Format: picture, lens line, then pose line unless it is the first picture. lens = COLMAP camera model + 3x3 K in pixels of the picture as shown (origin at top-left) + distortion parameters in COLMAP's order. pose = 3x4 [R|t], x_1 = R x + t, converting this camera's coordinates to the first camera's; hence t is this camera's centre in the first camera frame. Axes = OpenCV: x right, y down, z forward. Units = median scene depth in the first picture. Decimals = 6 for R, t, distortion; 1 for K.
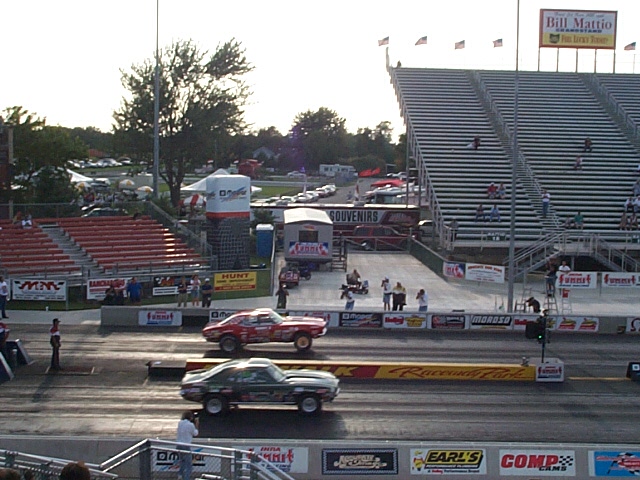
lens RADIAL K [[1031.2, 0, 317.7], [0, 1031.2, 238.4], [0, 0, 1]] dist [-0.028463, 0.000000]
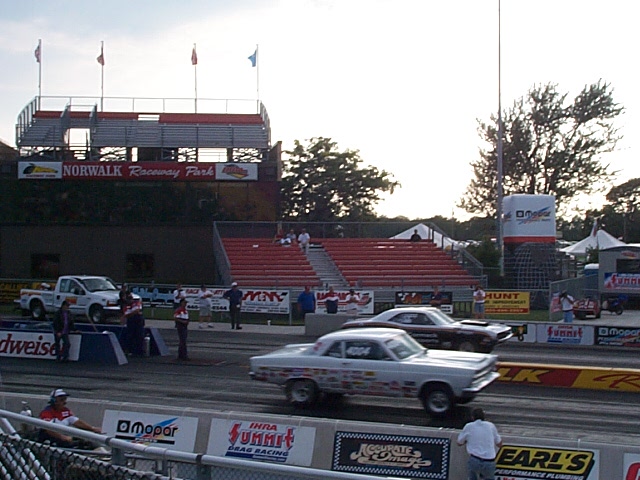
lens RADIAL K [[1031.2, 0, 306.0], [0, 1031.2, 224.5], [0, 0, 1]] dist [-0.028463, 0.000000]
pose [[0.908282, -0.021332, -0.417813, 0.145448], [-0.023889, 0.994425, -0.102703, 0.080163], [0.417675, 0.103264, 0.902709, 0.224148]]
